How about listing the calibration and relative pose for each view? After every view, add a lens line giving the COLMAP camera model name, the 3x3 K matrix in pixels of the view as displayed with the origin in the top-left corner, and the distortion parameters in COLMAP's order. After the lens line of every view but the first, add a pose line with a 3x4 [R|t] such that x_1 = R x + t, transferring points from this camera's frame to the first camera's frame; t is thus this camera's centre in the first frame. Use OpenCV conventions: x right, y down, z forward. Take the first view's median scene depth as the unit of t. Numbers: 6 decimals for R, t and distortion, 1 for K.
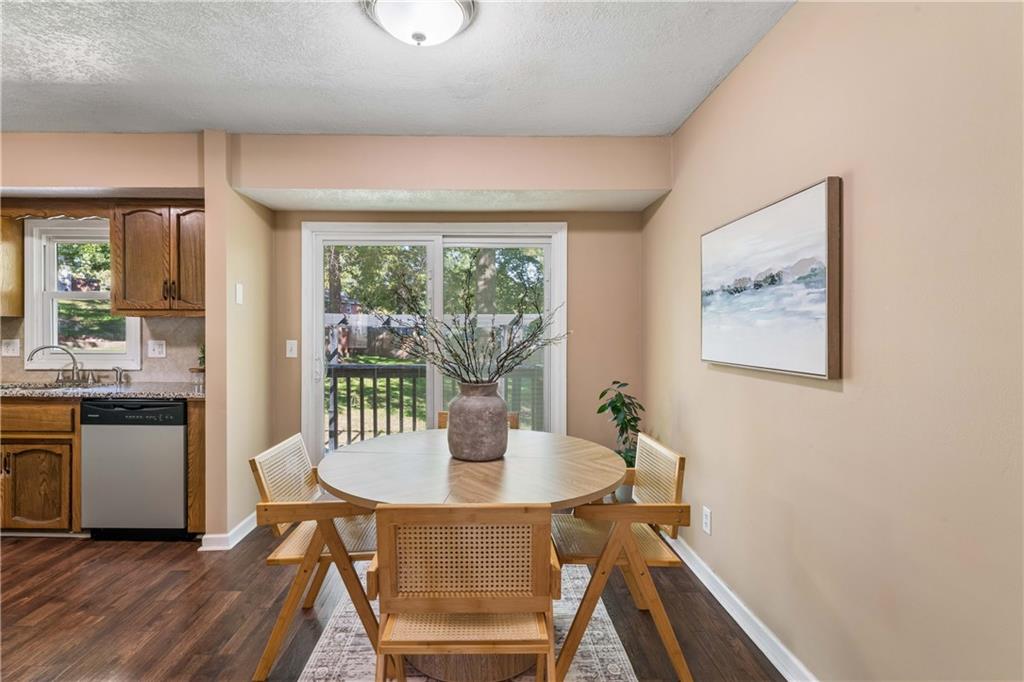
lens RADIAL K [[492.4, 0, 503.2], [0, 492.4, 335.3], [0, 0, 1]] dist [0.006634, -0.000835]
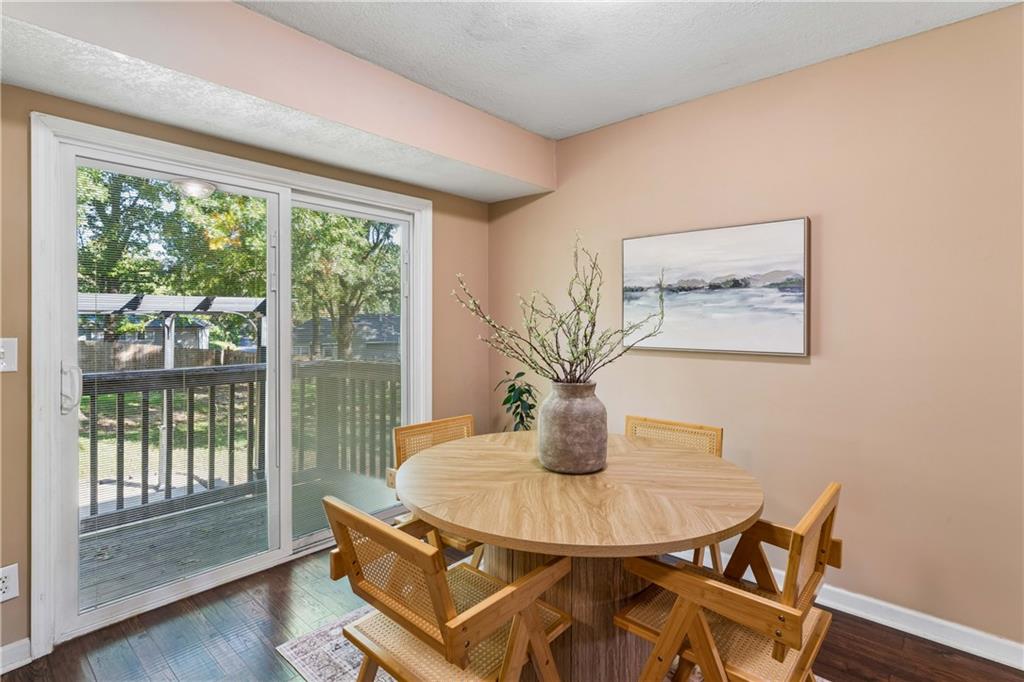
lens RADIAL K [[492.4, 0, 513.6], [0, 492.4, 330.5], [0, 0, 1]] dist [0.006634, -0.000835]
pose [[0.694025, -0.015166, 0.719791, -0.806108], [0.006221, 0.999867, 0.015069, -0.010402], [-0.719924, -0.005981, 0.694027, 0.507737]]
